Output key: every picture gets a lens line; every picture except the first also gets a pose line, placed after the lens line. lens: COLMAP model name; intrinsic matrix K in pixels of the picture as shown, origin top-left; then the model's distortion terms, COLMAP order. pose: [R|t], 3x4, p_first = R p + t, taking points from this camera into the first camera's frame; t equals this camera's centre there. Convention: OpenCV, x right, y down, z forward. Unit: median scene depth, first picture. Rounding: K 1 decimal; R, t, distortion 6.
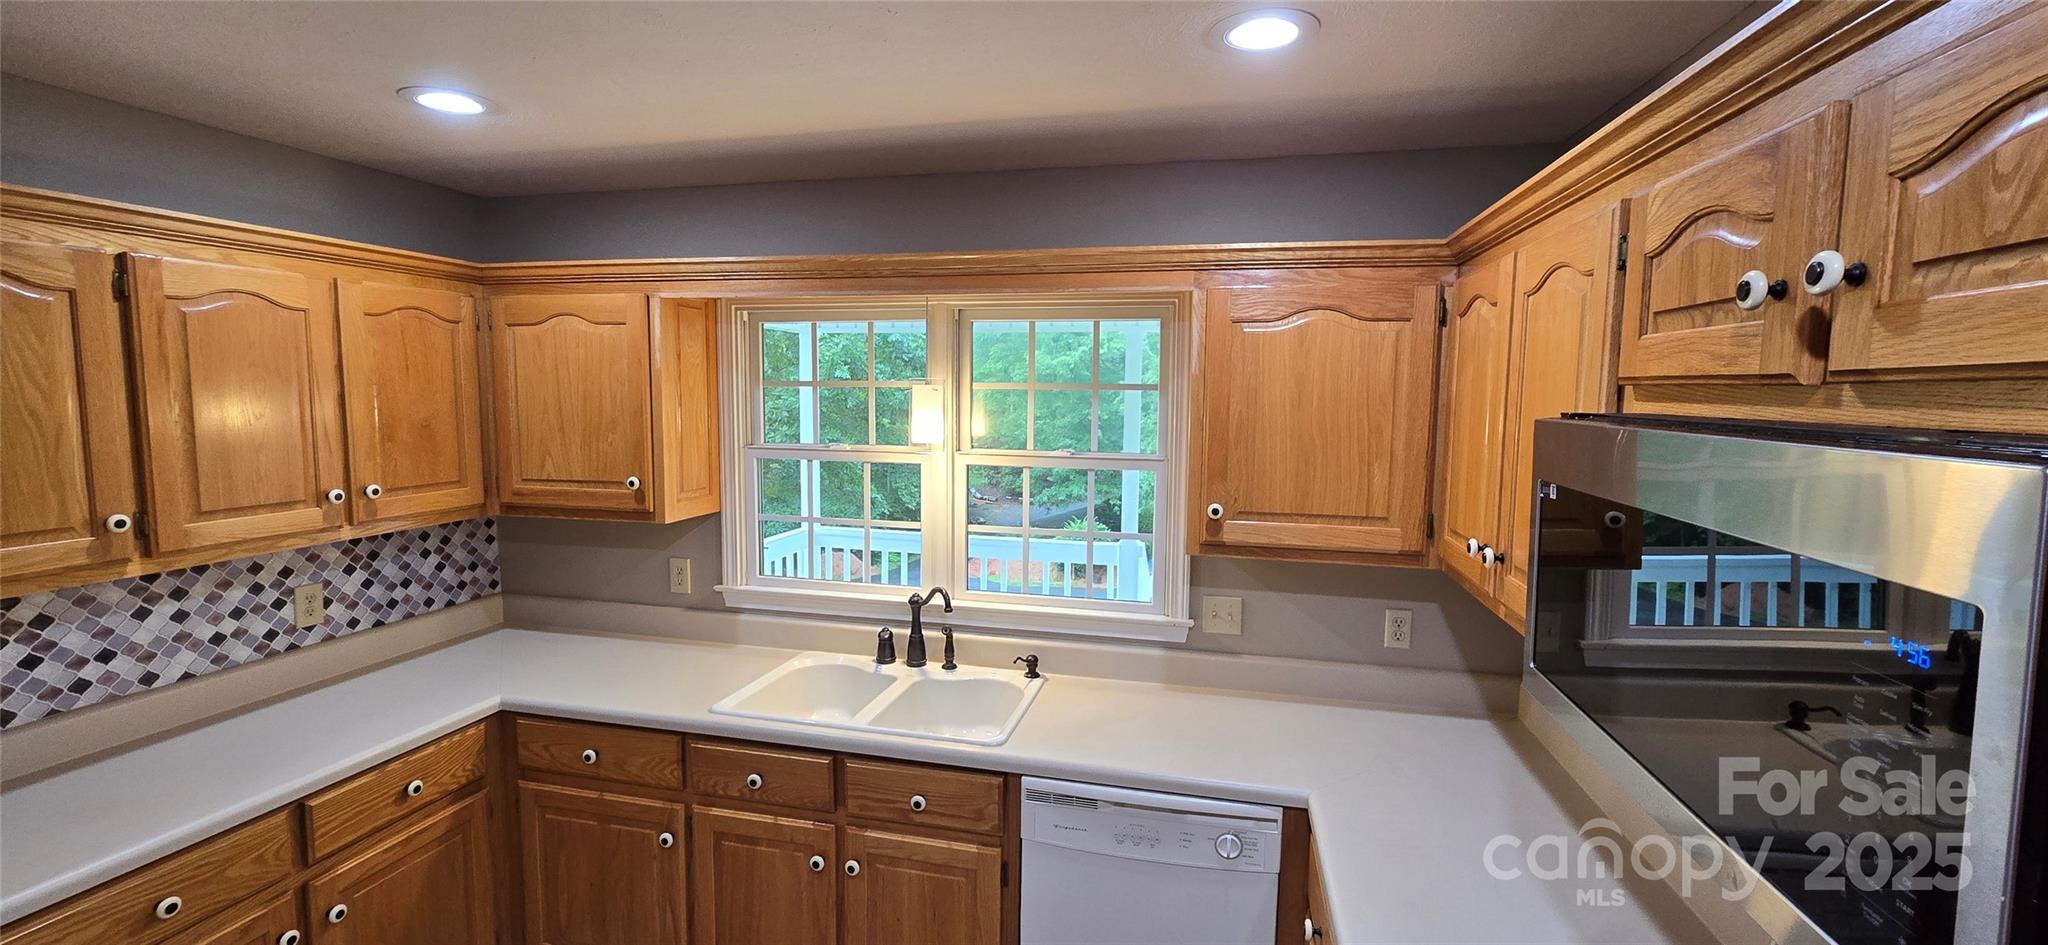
lens RADIAL K [[838.2, 0, 1028.3], [0, 838.2, 466.1], [0, 0, 1]] dist [0.006163, 0.000727]
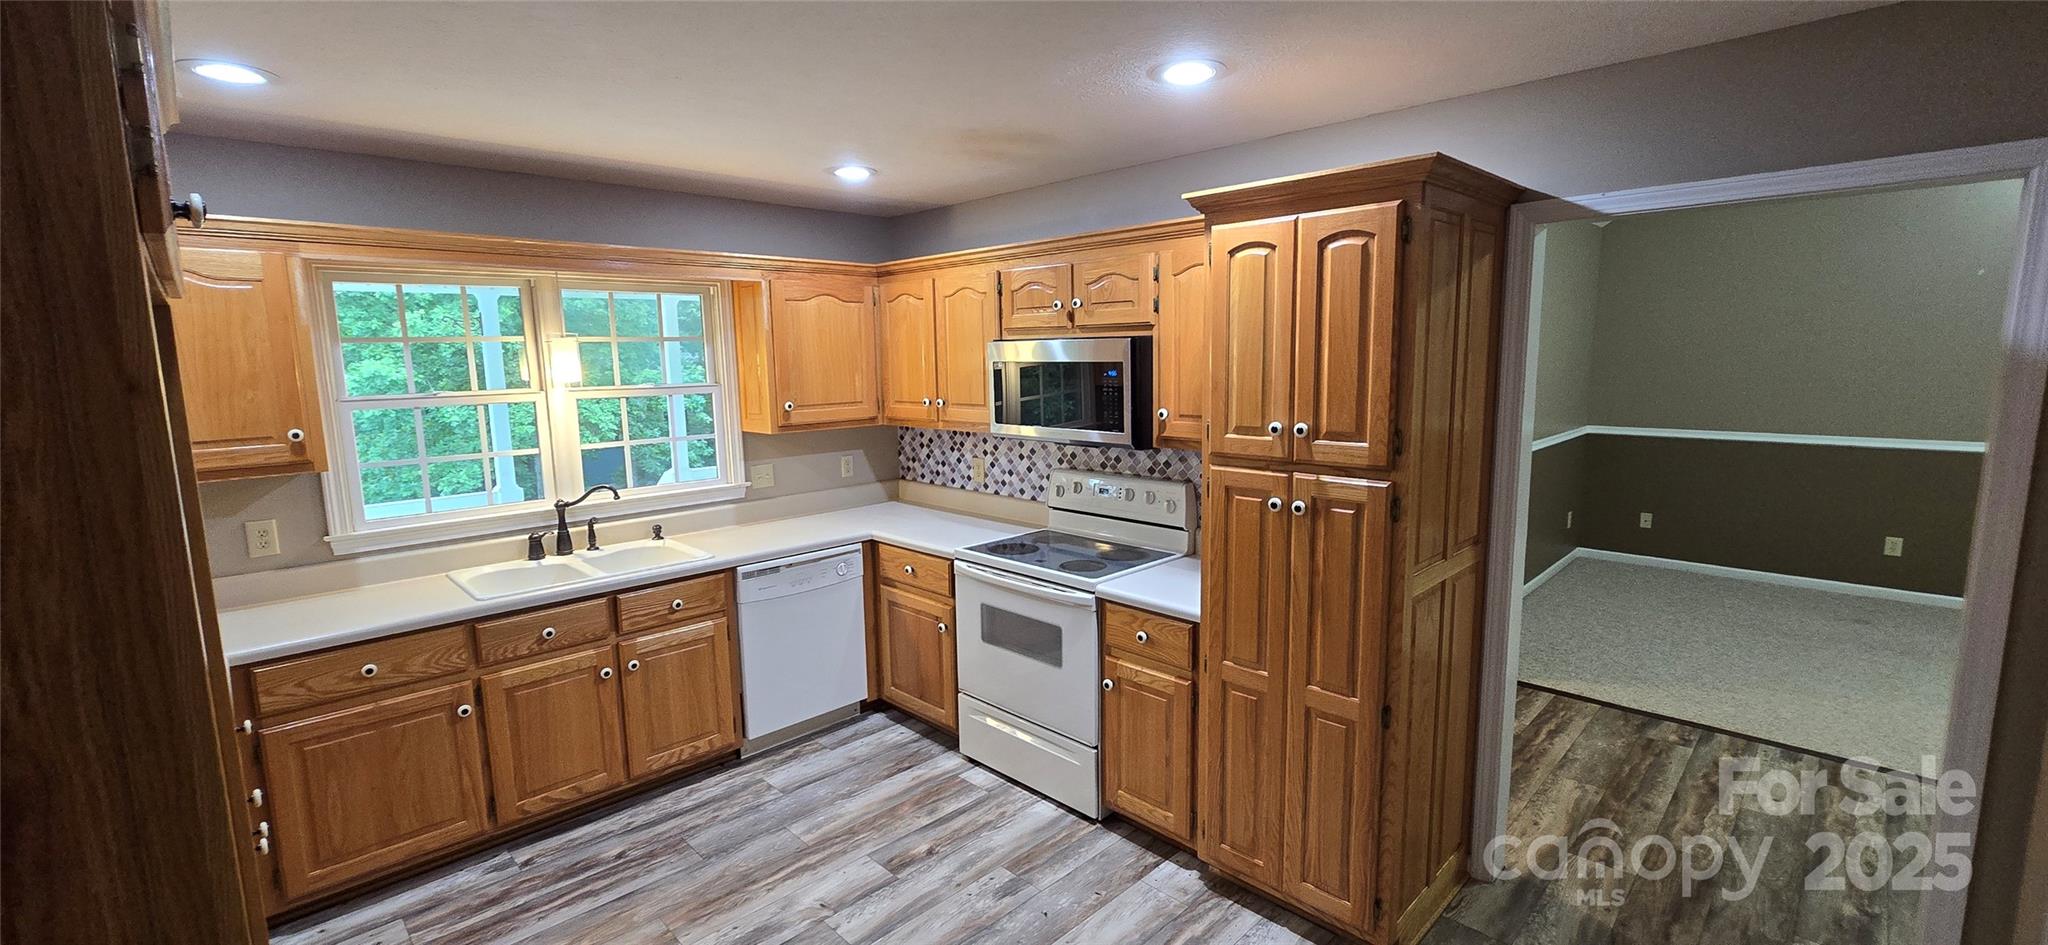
lens RADIAL K [[838.2, 0, 1018.7], [0, 838.2, 469.6], [0, 0, 1]] dist [0.006163, 0.000727]
pose [[0.528143, -0.139052, 0.837693, -0.983274], [0.100973, 0.989786, 0.100638, 0.053555], [-0.843131, 0.031433, 0.536789, -0.355667]]
